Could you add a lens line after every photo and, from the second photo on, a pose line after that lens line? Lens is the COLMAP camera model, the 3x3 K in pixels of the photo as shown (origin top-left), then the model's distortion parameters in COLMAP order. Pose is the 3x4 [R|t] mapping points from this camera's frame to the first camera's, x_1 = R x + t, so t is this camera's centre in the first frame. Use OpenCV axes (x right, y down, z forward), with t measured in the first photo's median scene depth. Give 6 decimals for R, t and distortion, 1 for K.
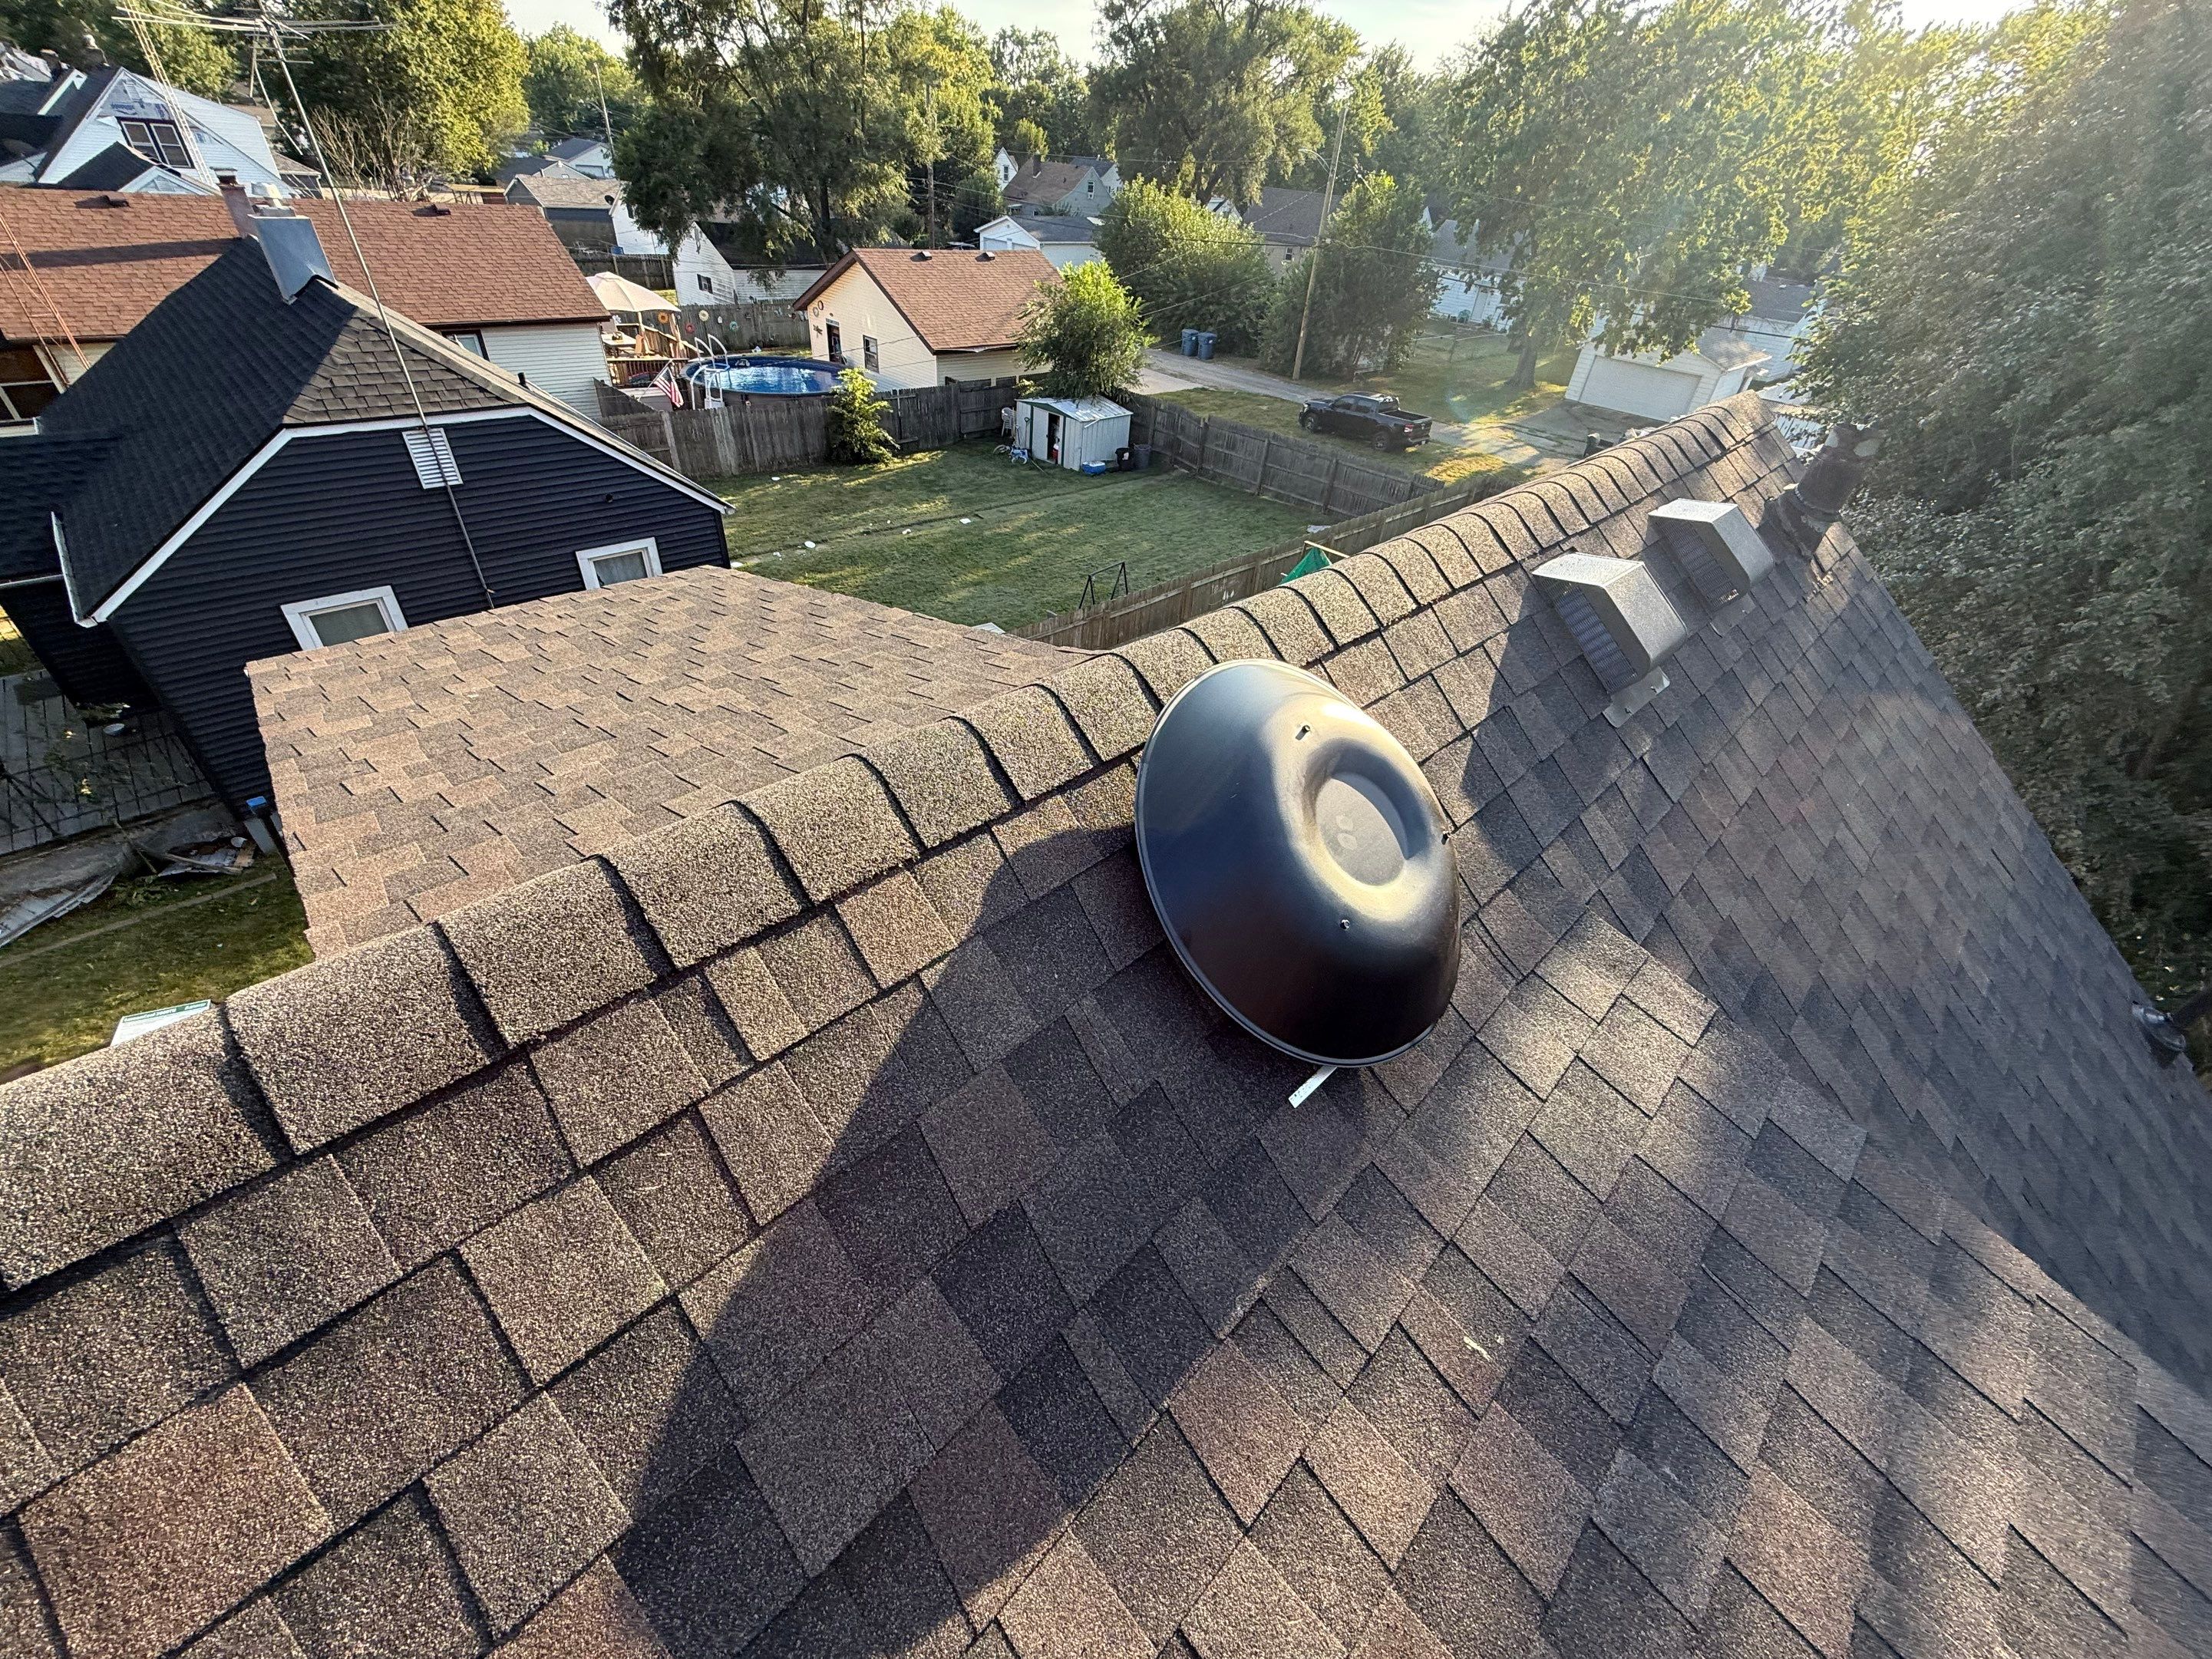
lens RADIAL K [[883.8, 0, 1098.4], [0, 883.8, 831.0], [0, 0, 1]] dist [0.000490, -0.000002]
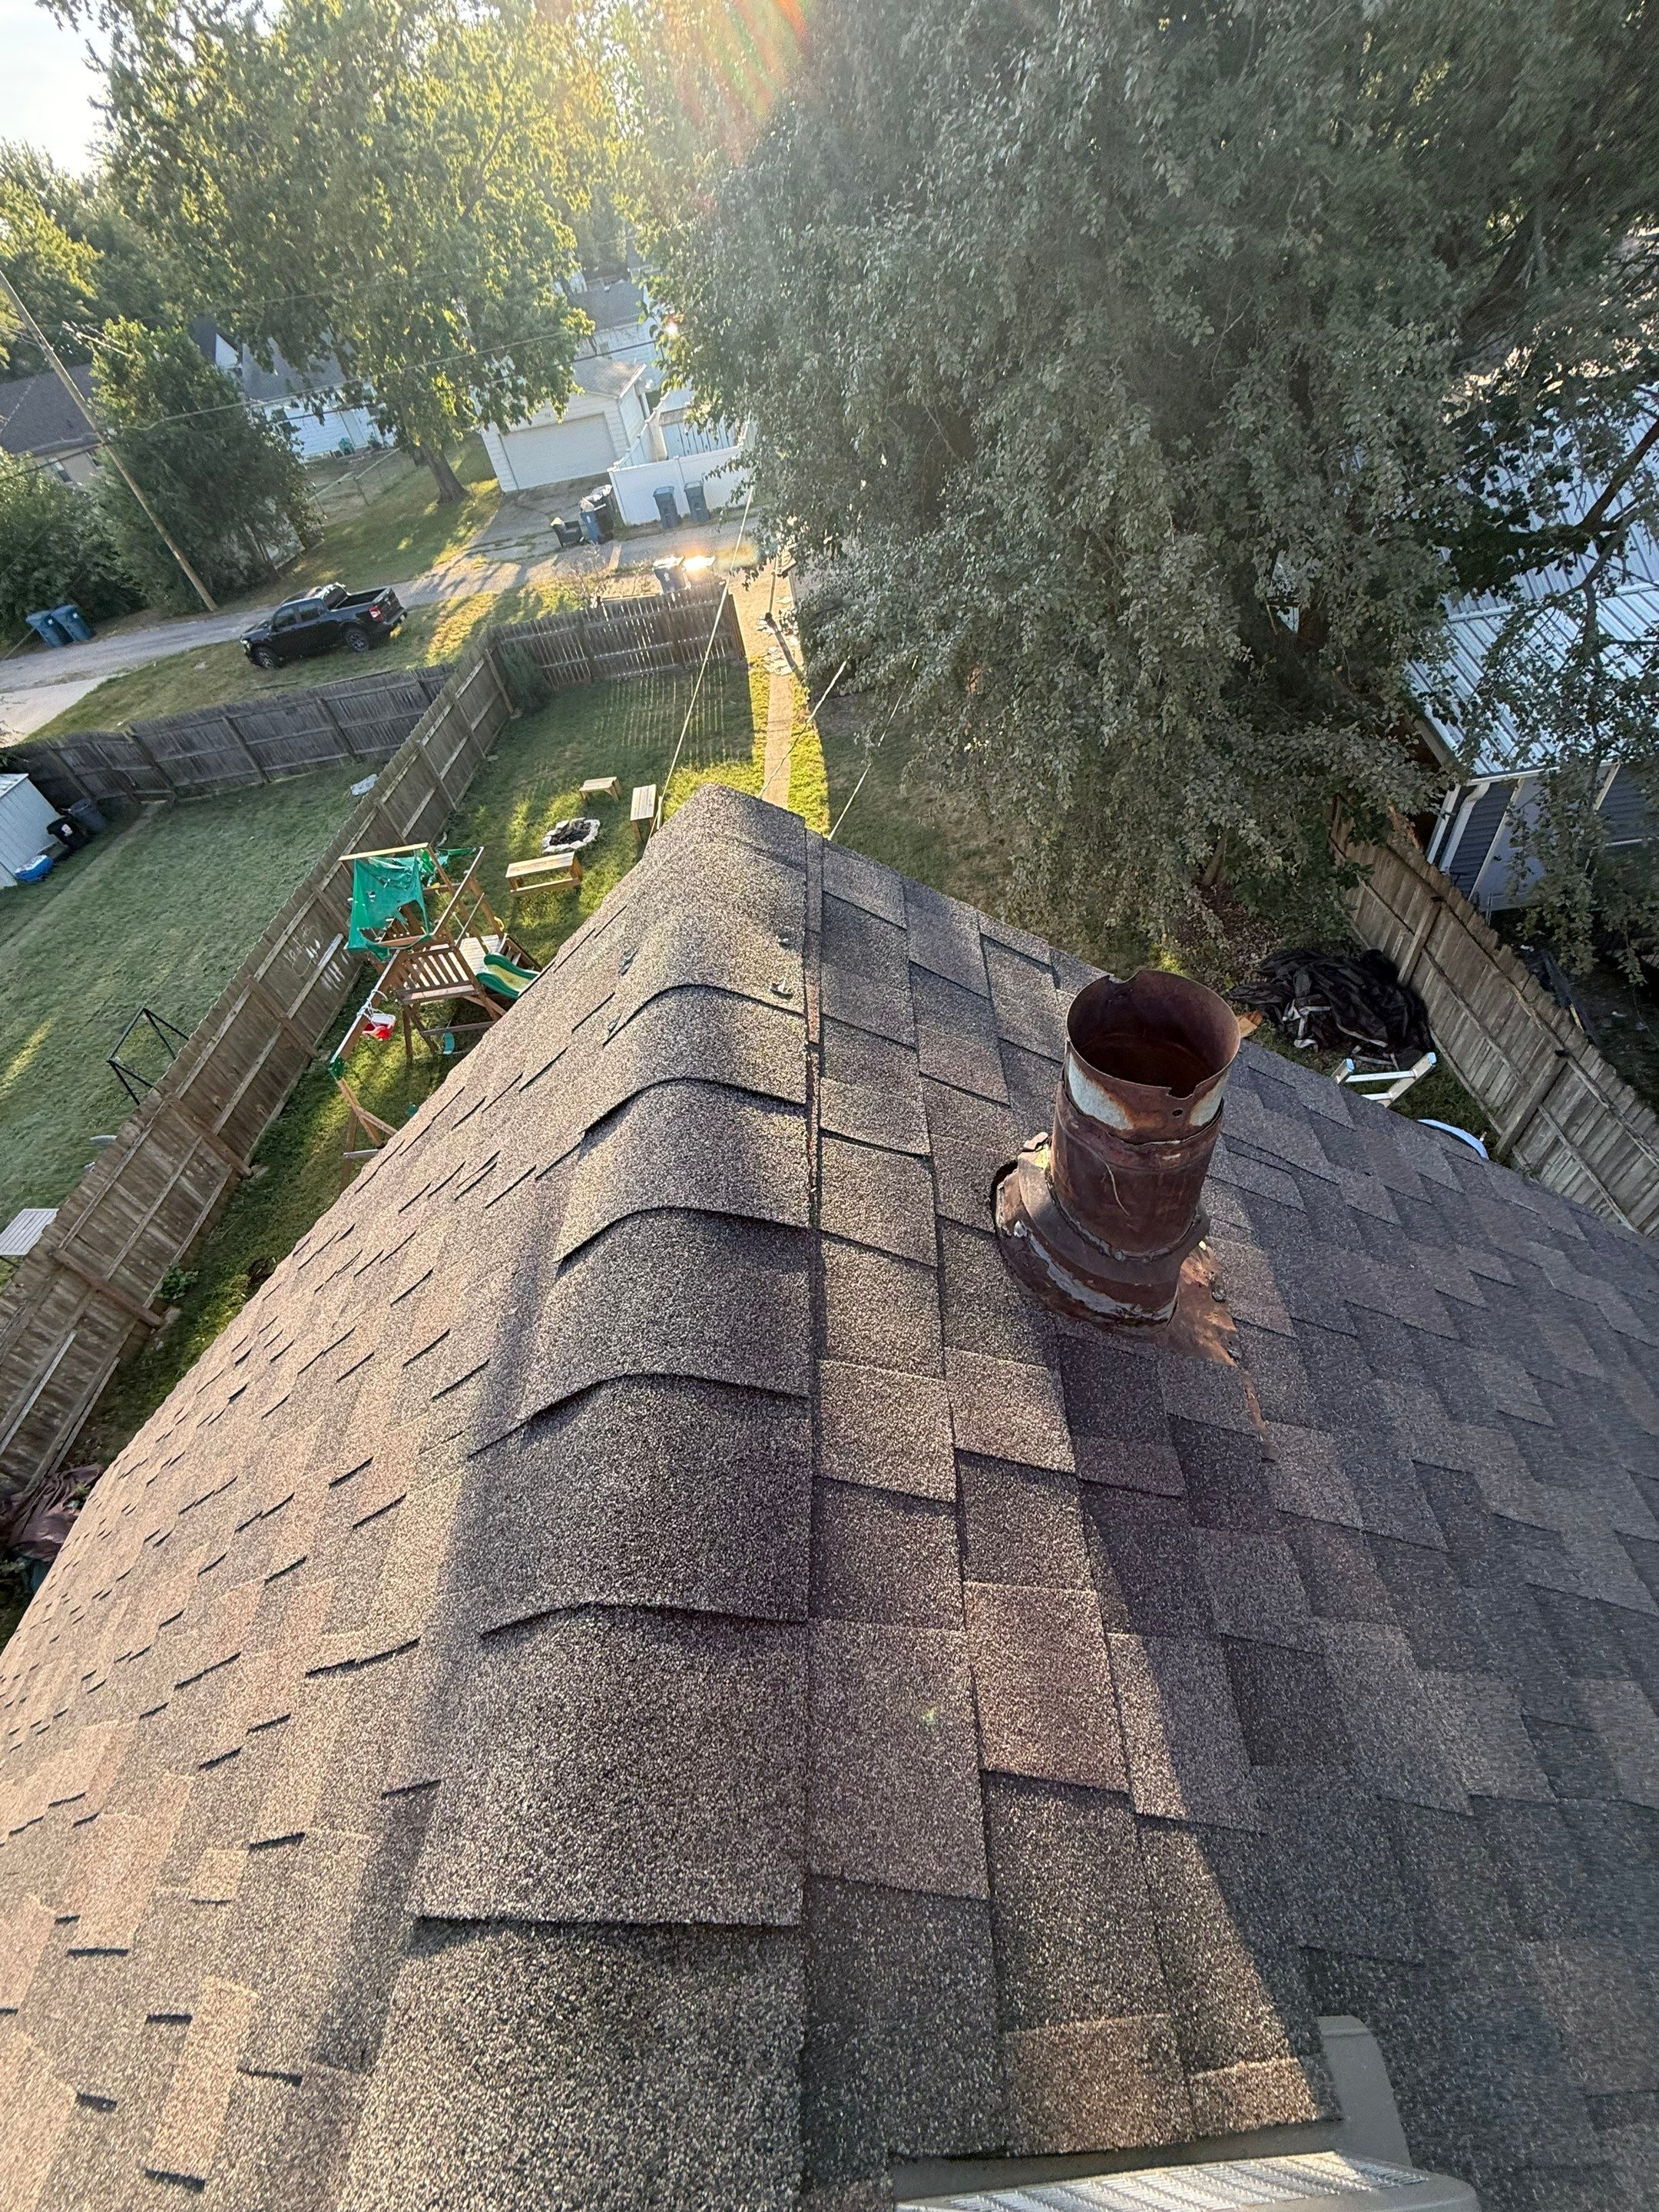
lens RADIAL K [[880.1, 0, 835.5], [0, 880.1, 1097.1], [0, 0, 1]] dist [0.000856, -0.000164]
pose [[0.680592, -0.649280, 0.339456, 1.456414], [0.599768, 0.759839, 0.250844, -1.178400], [-0.420800, 0.032872, 0.906558, 1.673932]]
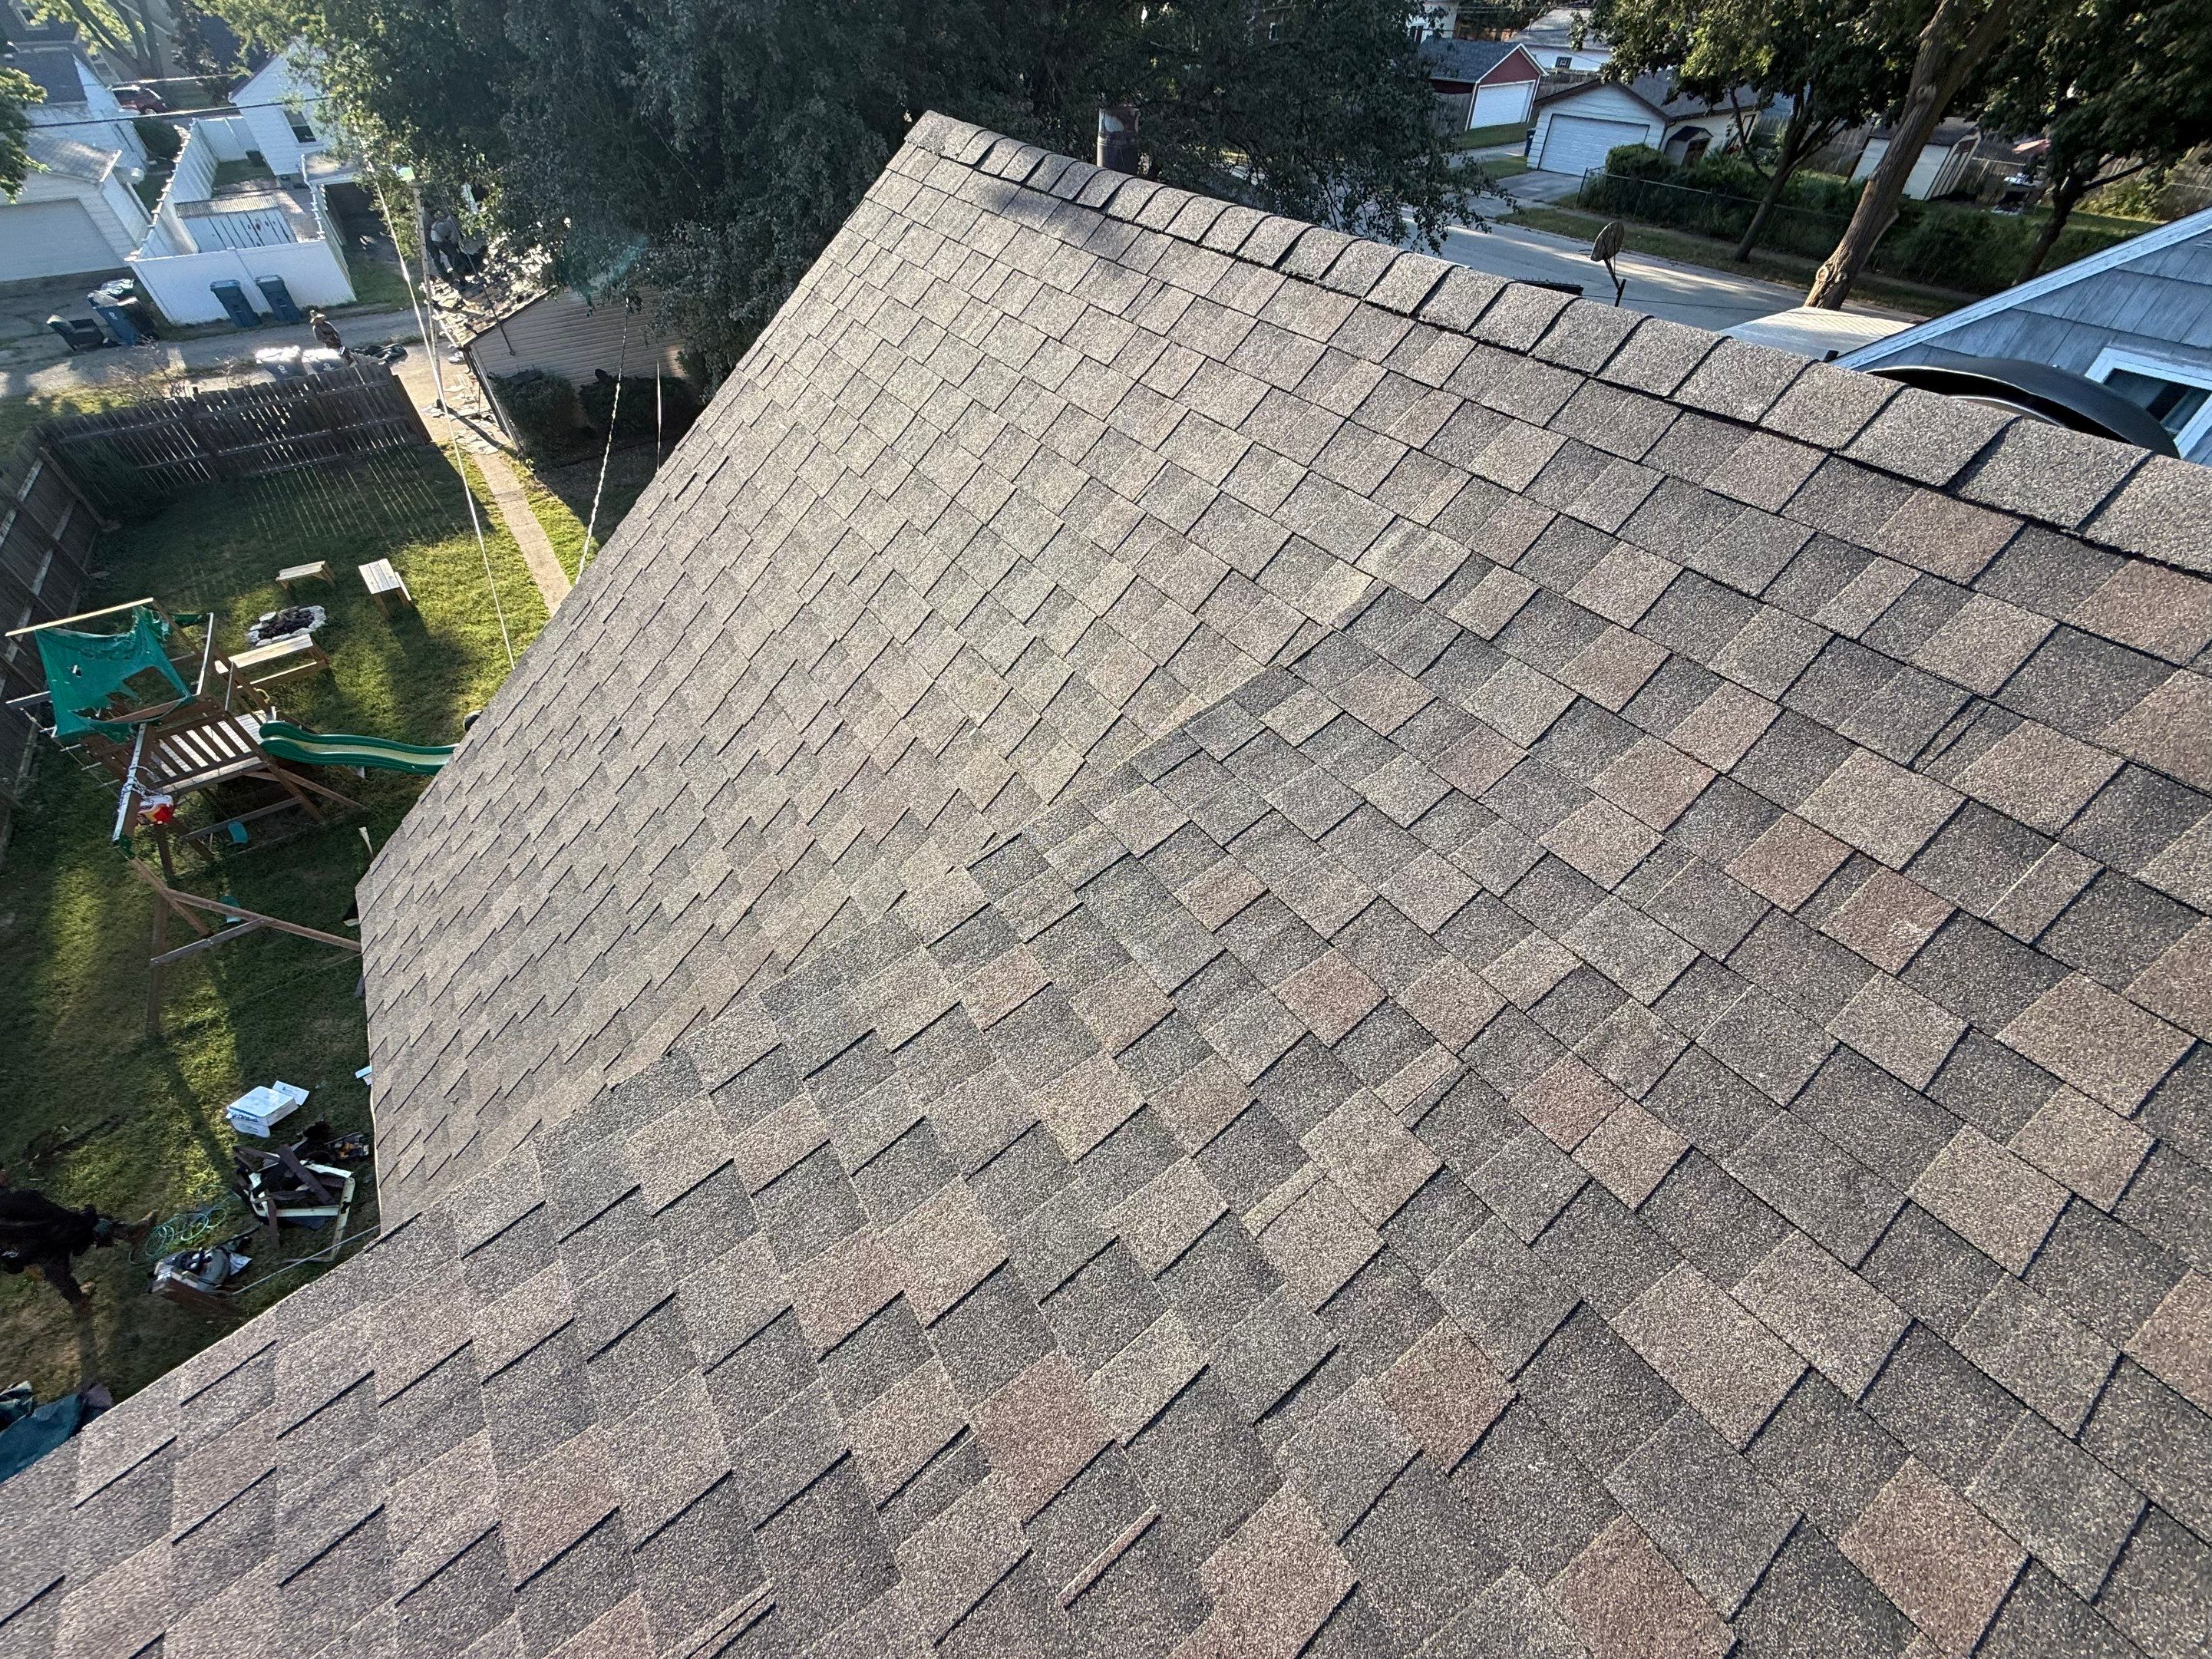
lens RADIAL K [[880.0, 0, 1099.4], [0, 880.0, 833.0], [0, 0, 1]] dist [0.000856, -0.000164]
pose [[0.189403, -0.751336, 0.632156, -1.117297], [0.618252, 0.591416, 0.517679, -1.049964], [-0.762818, 0.292782, 0.576531, 1.349432]]
